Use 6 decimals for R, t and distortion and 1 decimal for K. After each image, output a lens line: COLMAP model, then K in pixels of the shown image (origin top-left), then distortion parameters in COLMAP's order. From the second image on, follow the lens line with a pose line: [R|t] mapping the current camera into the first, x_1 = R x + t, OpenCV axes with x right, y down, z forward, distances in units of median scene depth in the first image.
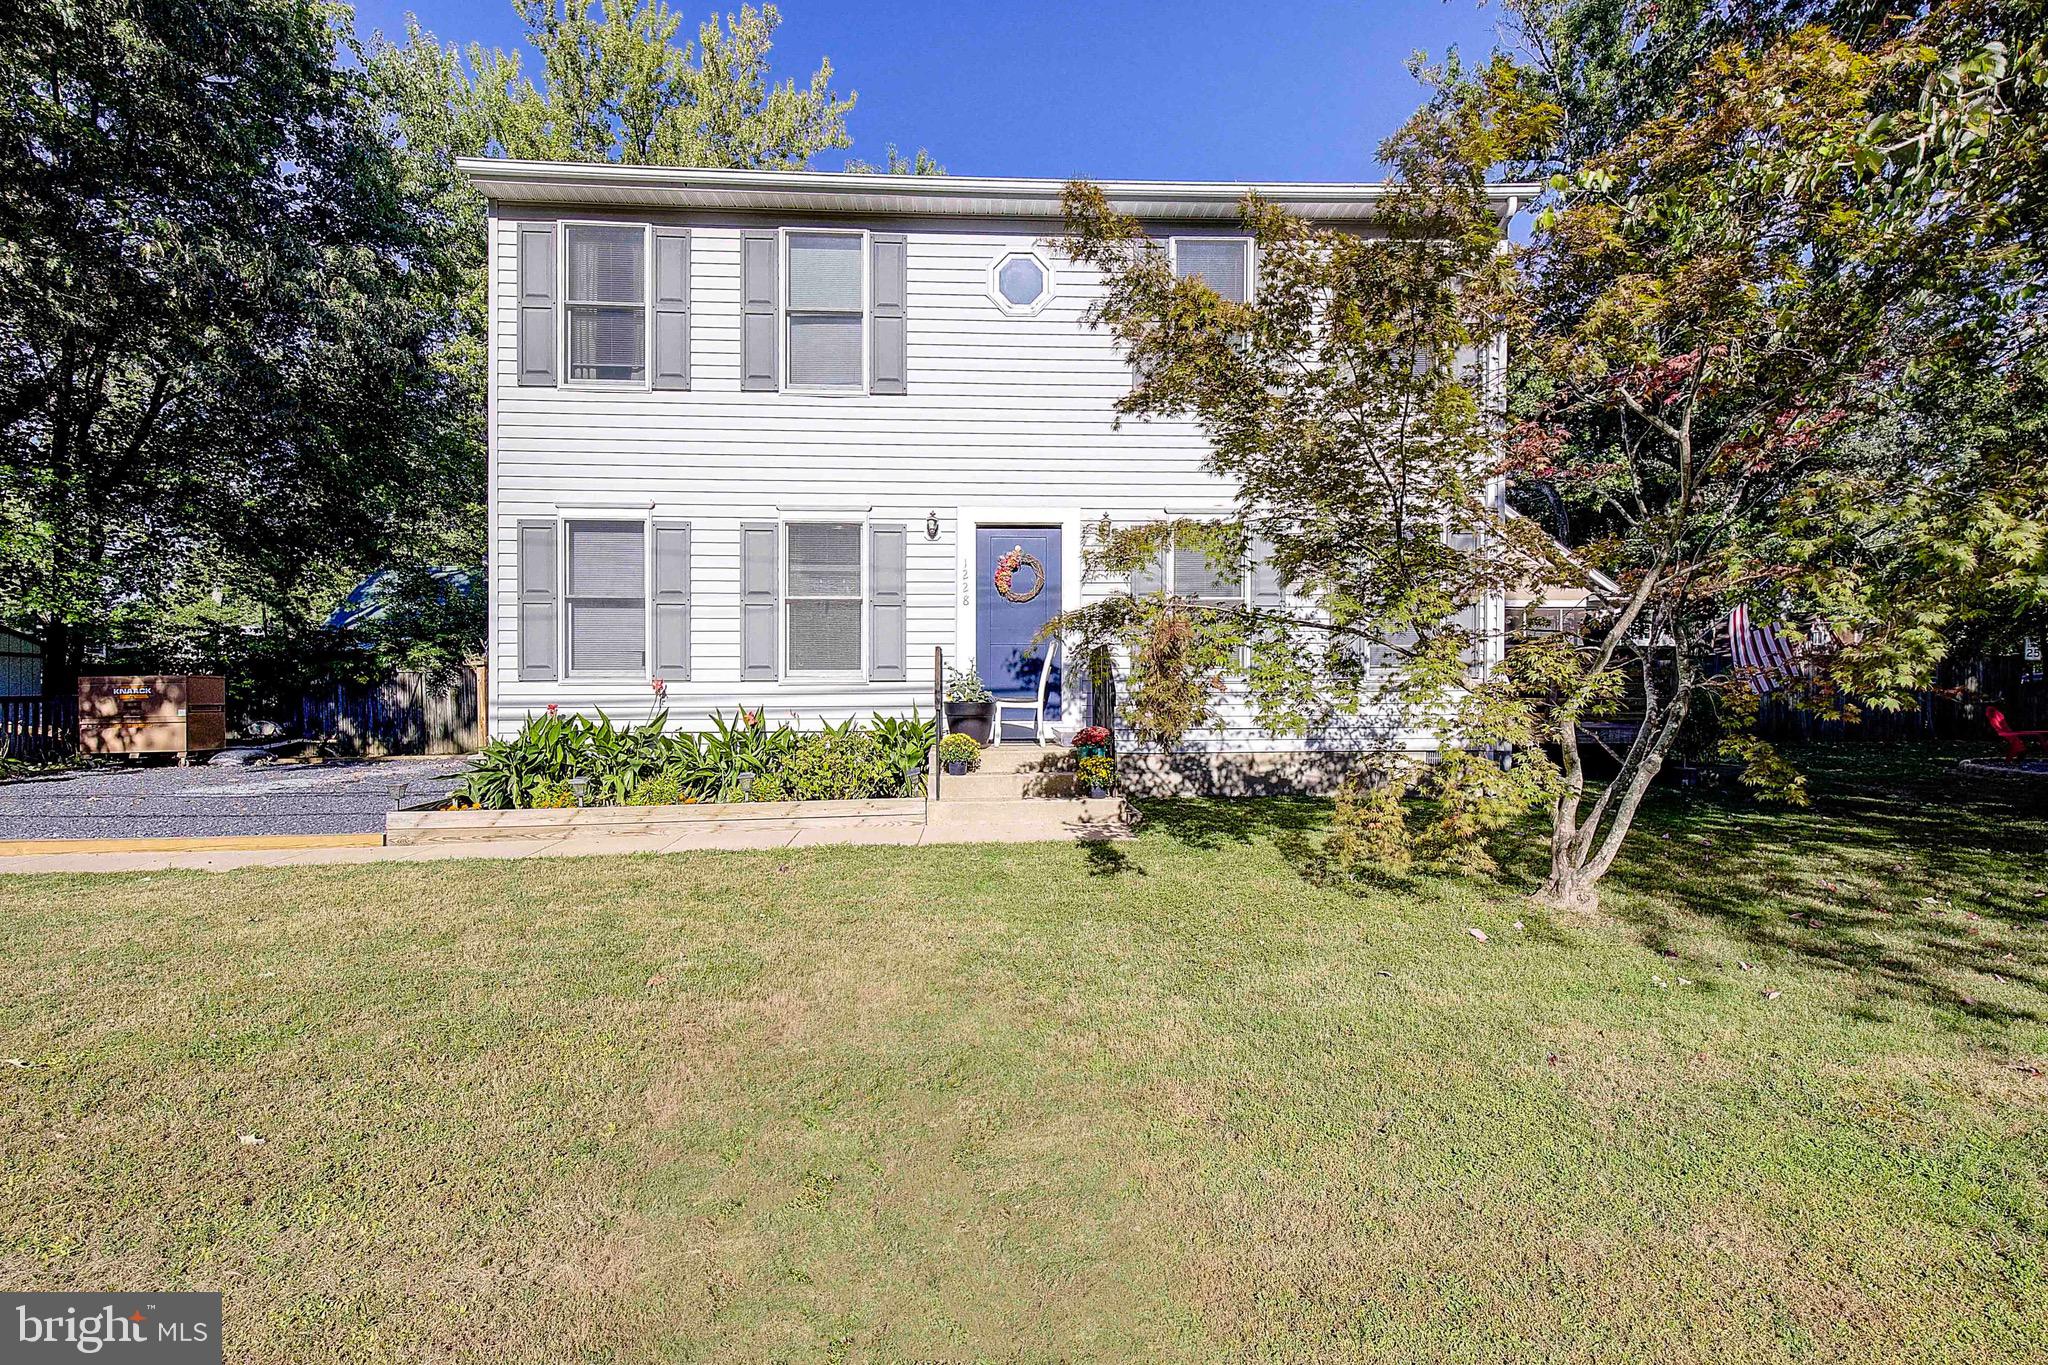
lens RADIAL K [[945.1, 0, 1023.0], [0, 945.1, 689.4], [0, 0, 1]] dist [0.004618, -0.000081]
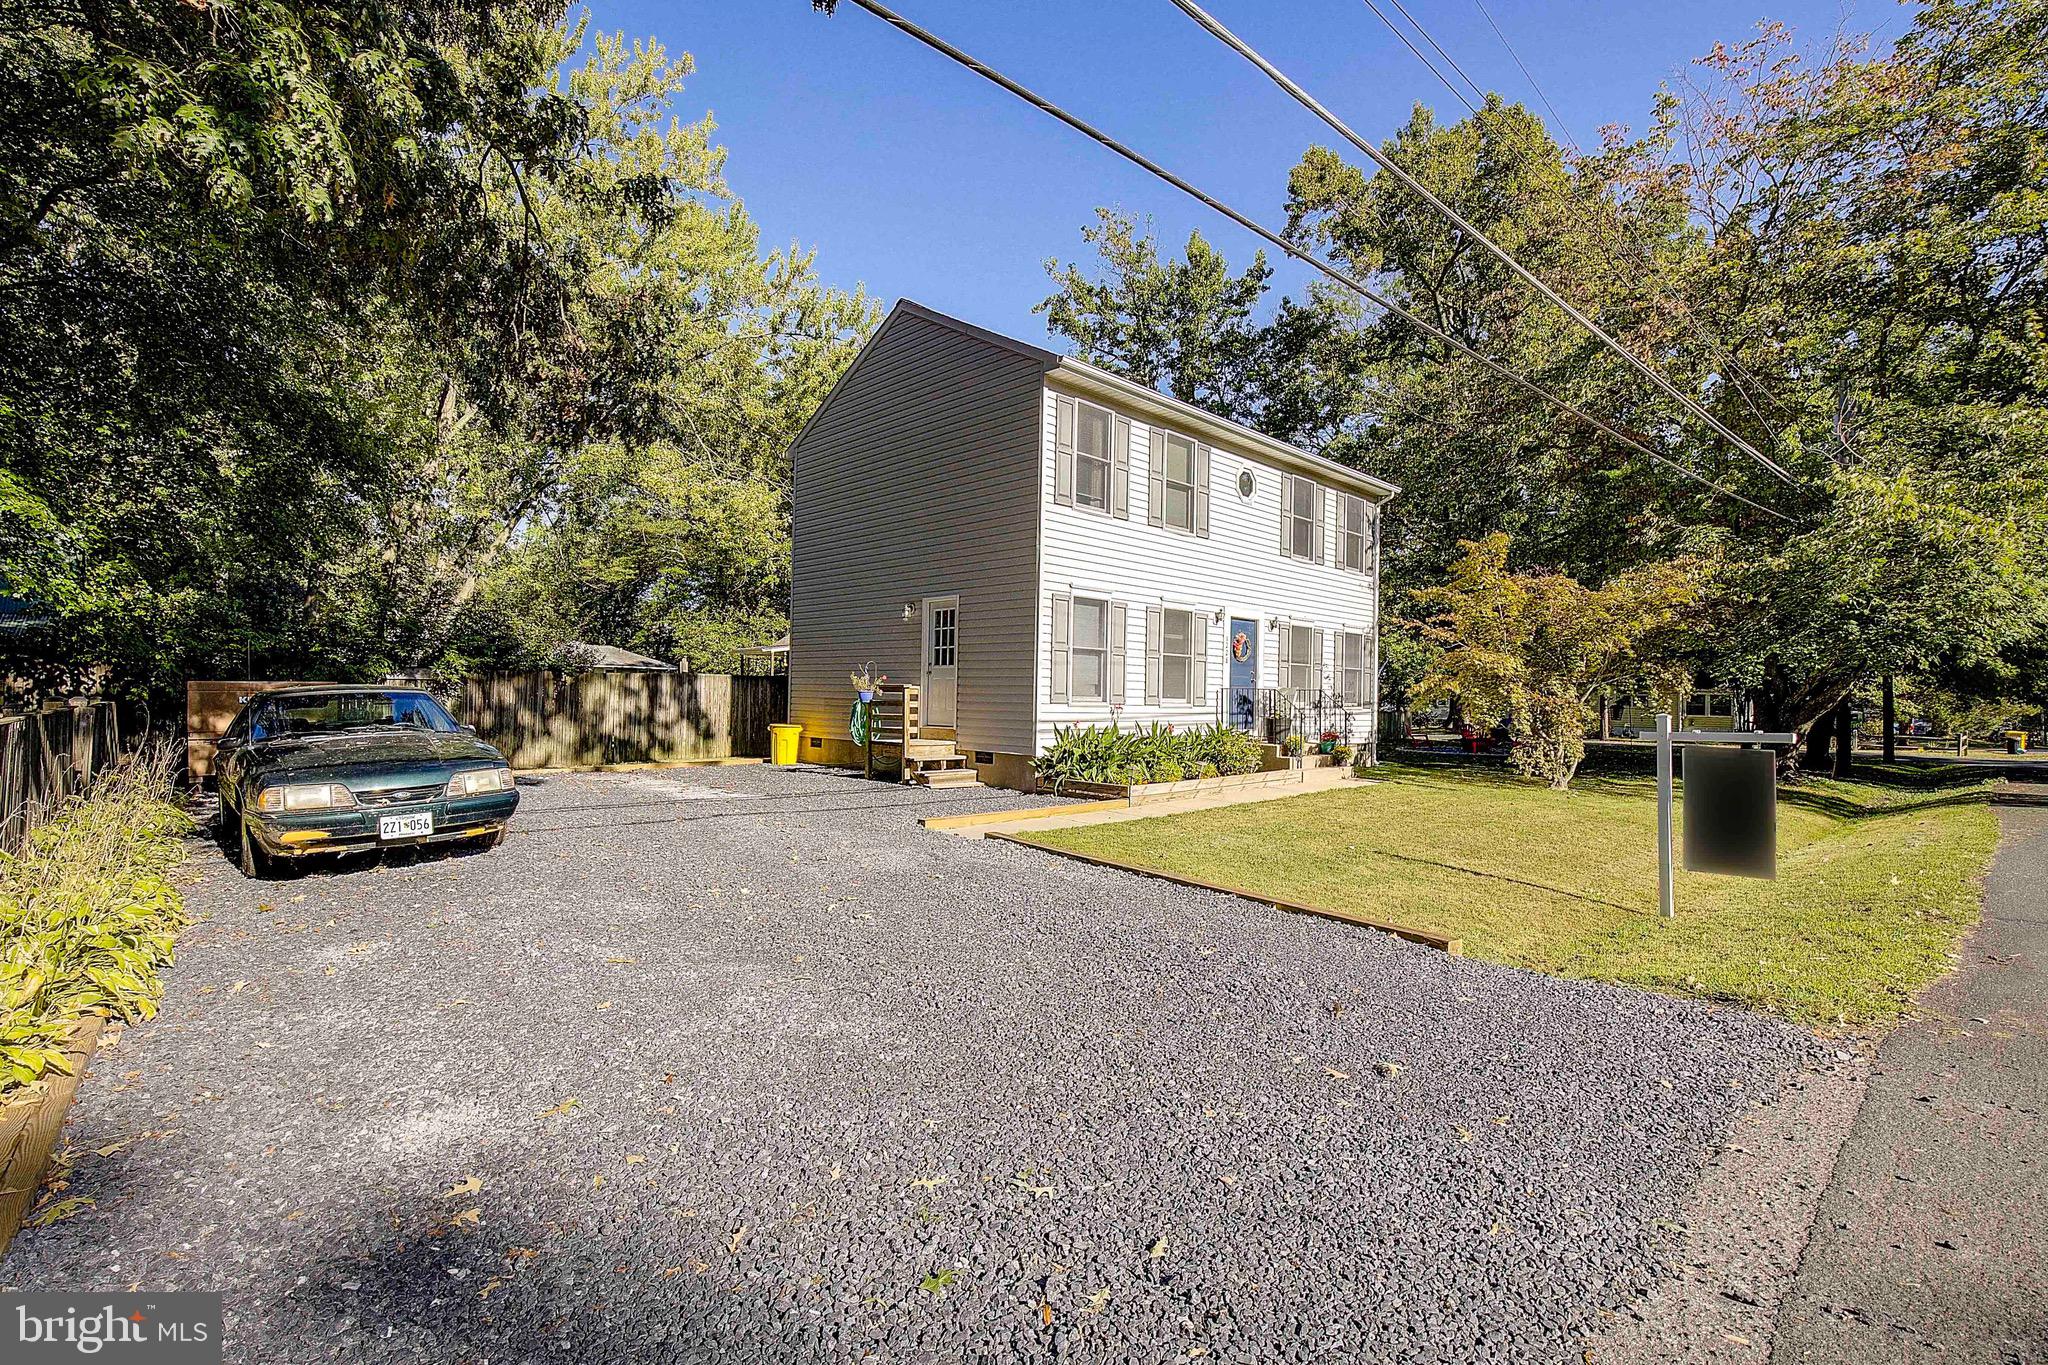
lens RADIAL K [[945.1, 0, 1031.9], [0, 945.1, 683.6], [0, 0, 1]] dist [0.004618, -0.000081]
pose [[0.754728, 0.024608, 0.655576, -1.495138], [-0.011314, 0.999636, -0.024498, -0.003013], [-0.655940, 0.011072, 0.754732, -0.085439]]
